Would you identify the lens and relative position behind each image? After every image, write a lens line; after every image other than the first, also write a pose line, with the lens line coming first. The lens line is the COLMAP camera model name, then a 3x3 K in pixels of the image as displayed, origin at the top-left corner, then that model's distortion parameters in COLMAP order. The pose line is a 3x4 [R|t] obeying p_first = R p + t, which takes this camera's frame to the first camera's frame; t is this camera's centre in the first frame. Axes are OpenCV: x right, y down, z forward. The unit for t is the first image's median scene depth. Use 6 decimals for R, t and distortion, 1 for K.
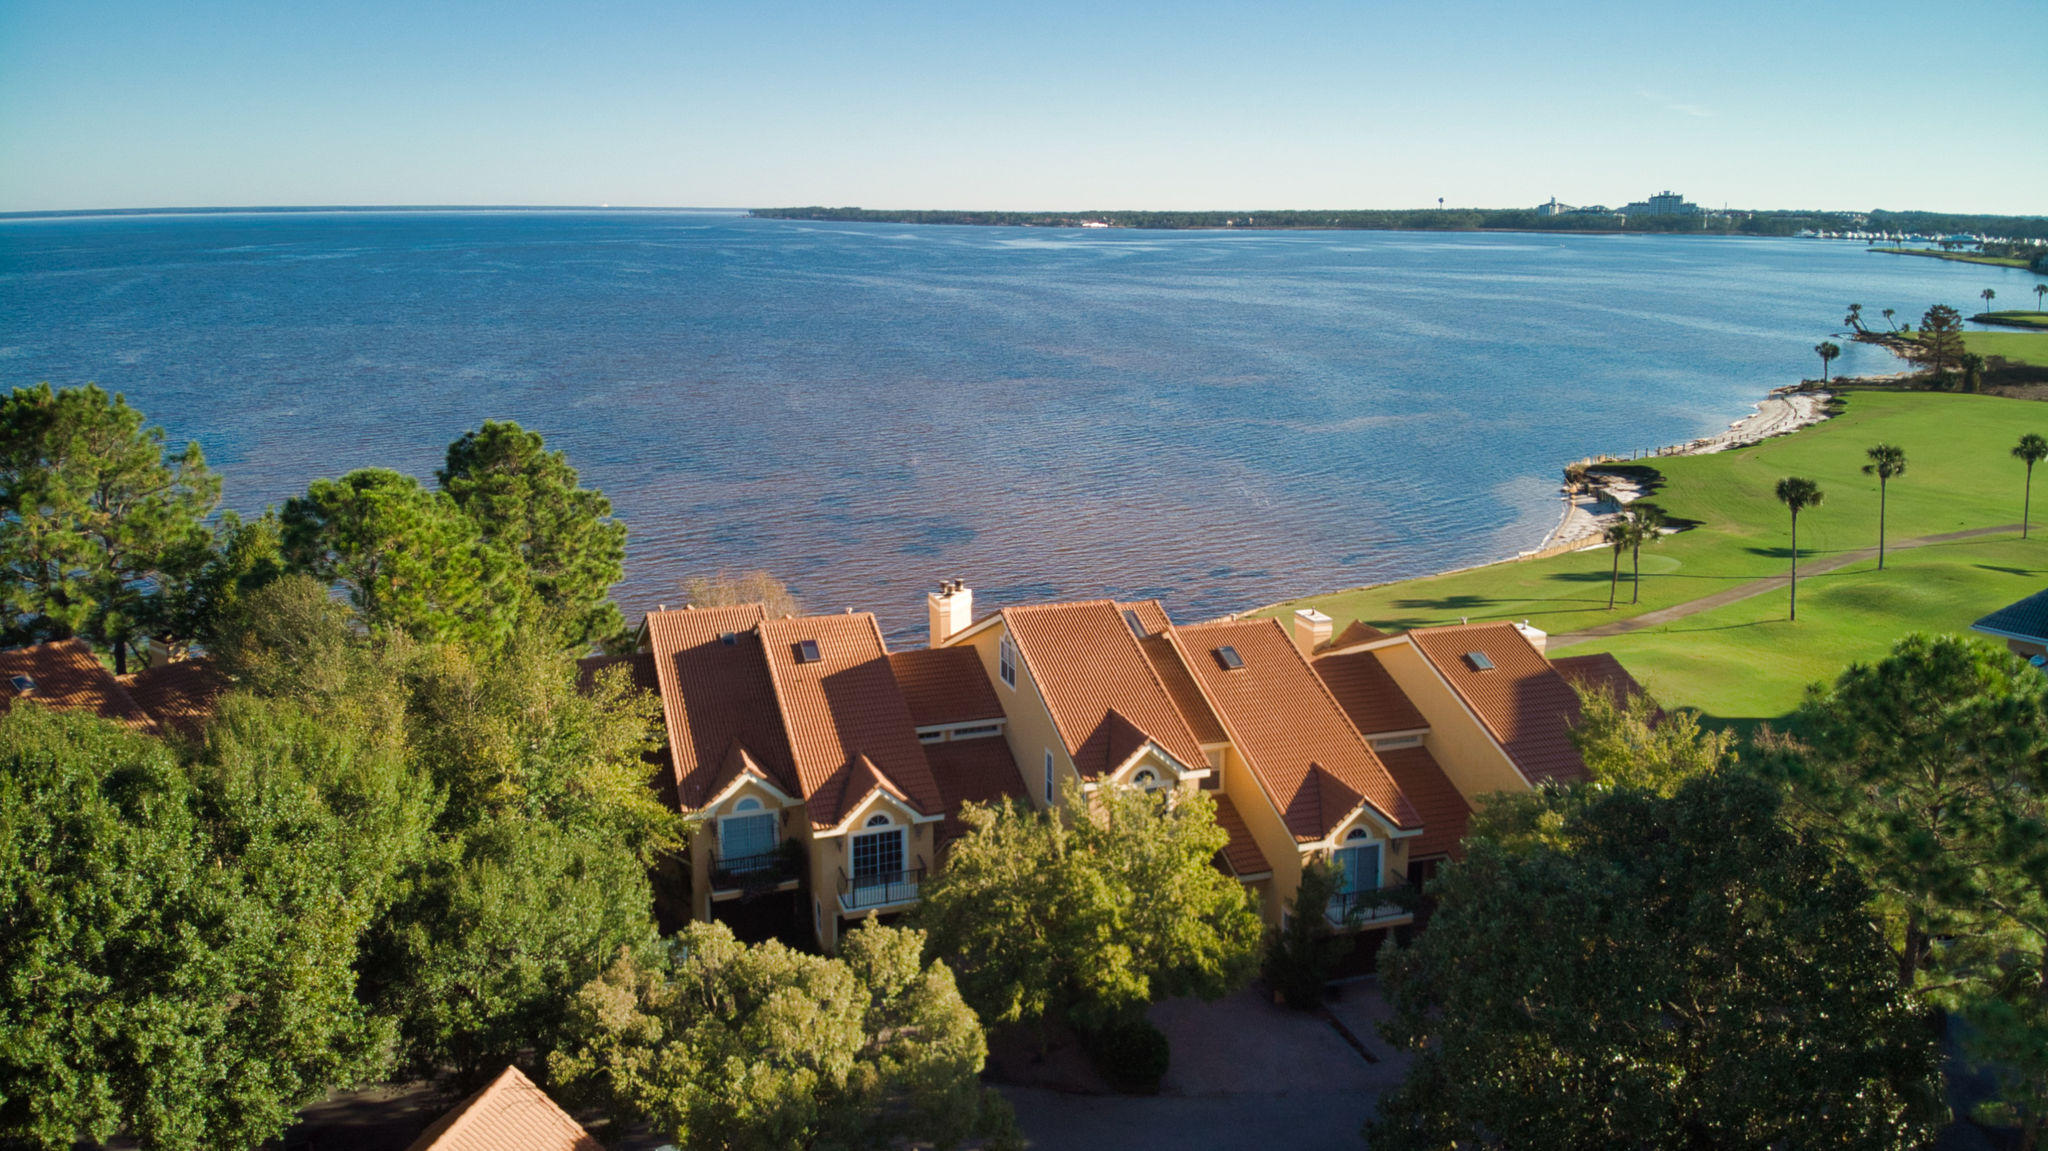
lens RADIAL K [[1546.0, 0, 1015.8], [0, 1546.0, 566.3], [0, 0, 1]] dist [0.090329, -0.196087]
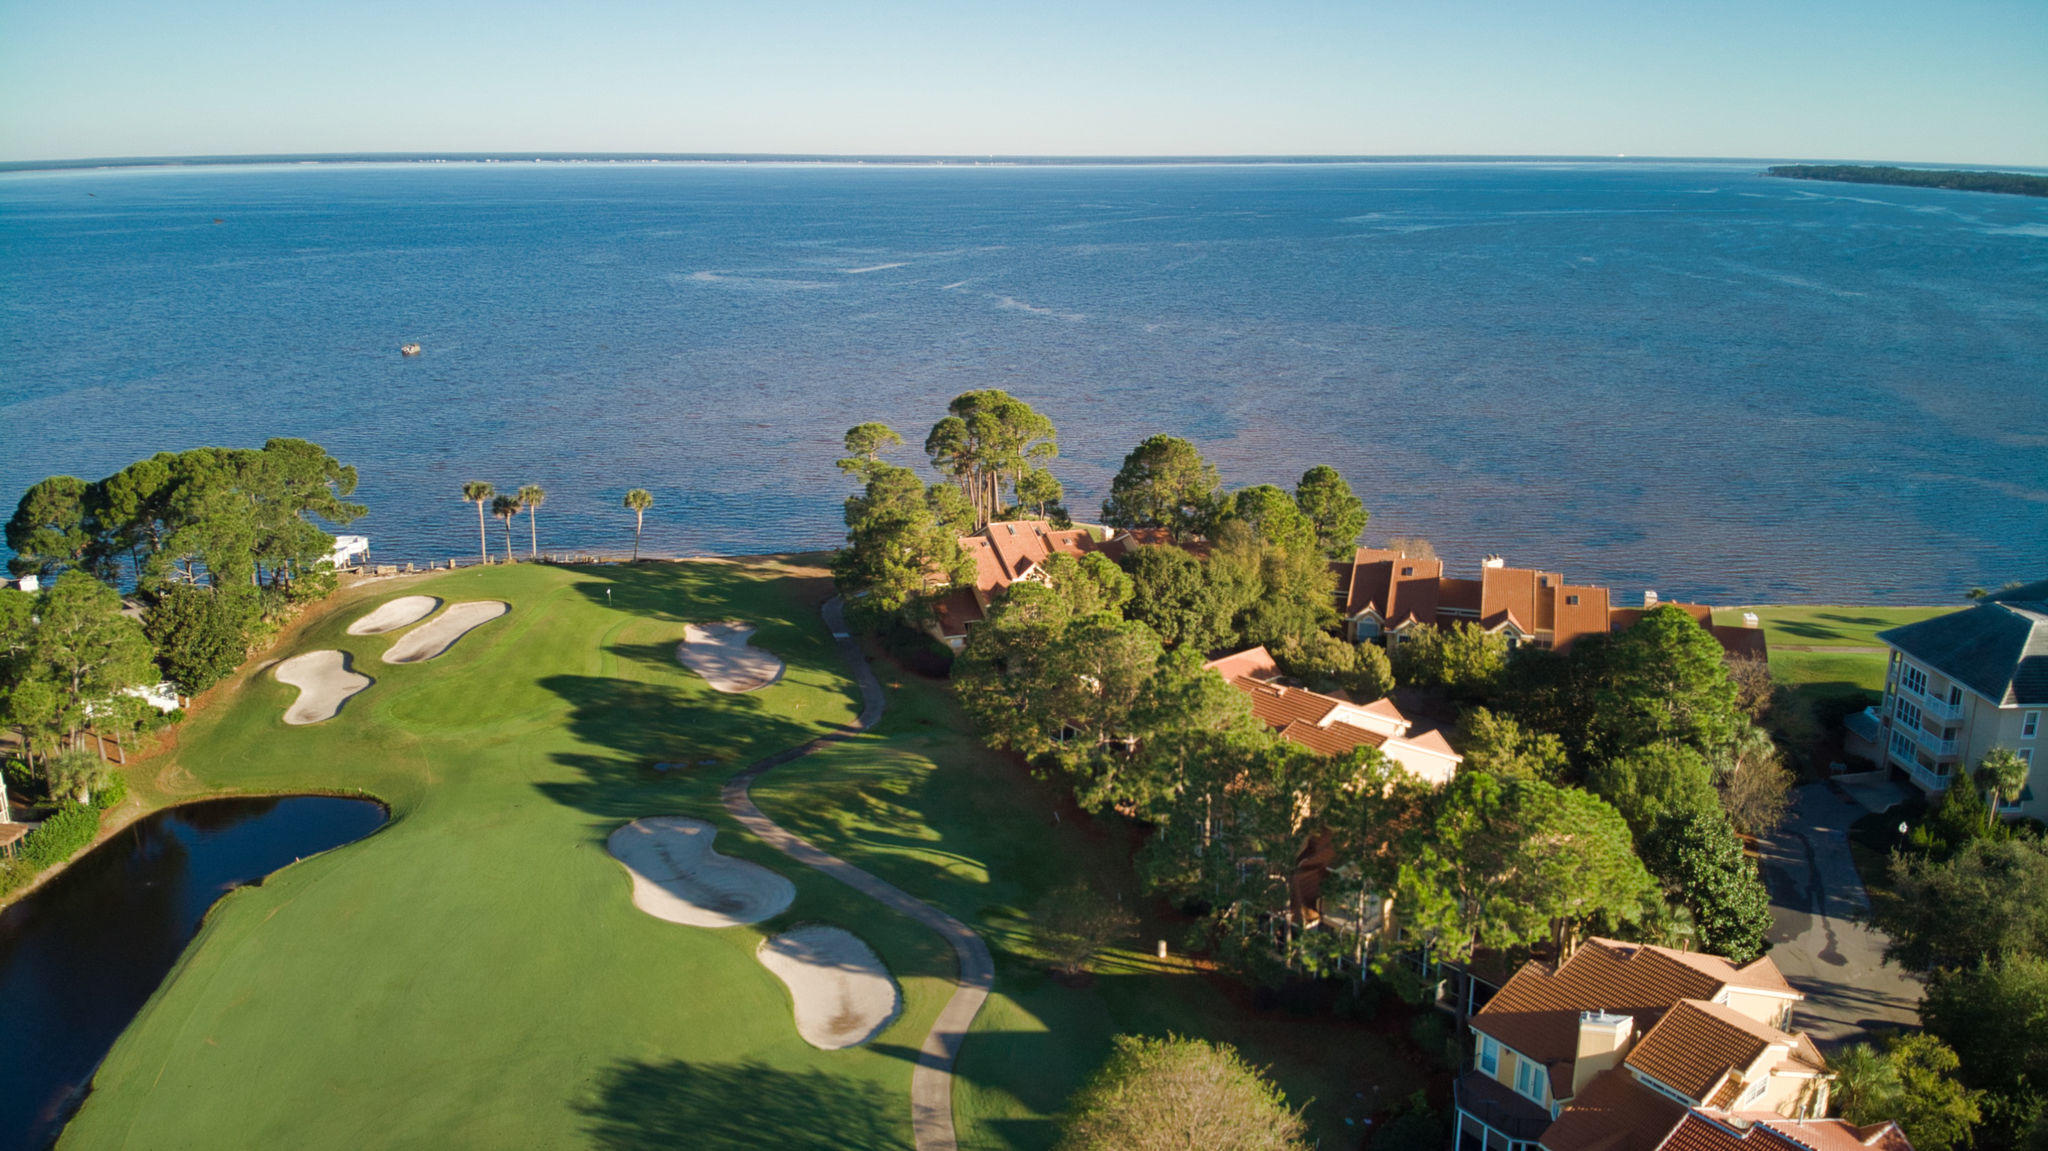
lens RADIAL K [[1546.0, 0, 1035.1], [0, 1546.0, 577.4], [0, 0, 1]] dist [0.090329, -0.196087]
pose [[0.826031, 0.157120, -0.541281, 0.887572], [-0.137888, 0.987510, 0.076223, -0.056555], [0.546497, 0.011674, 0.837380, -1.787366]]
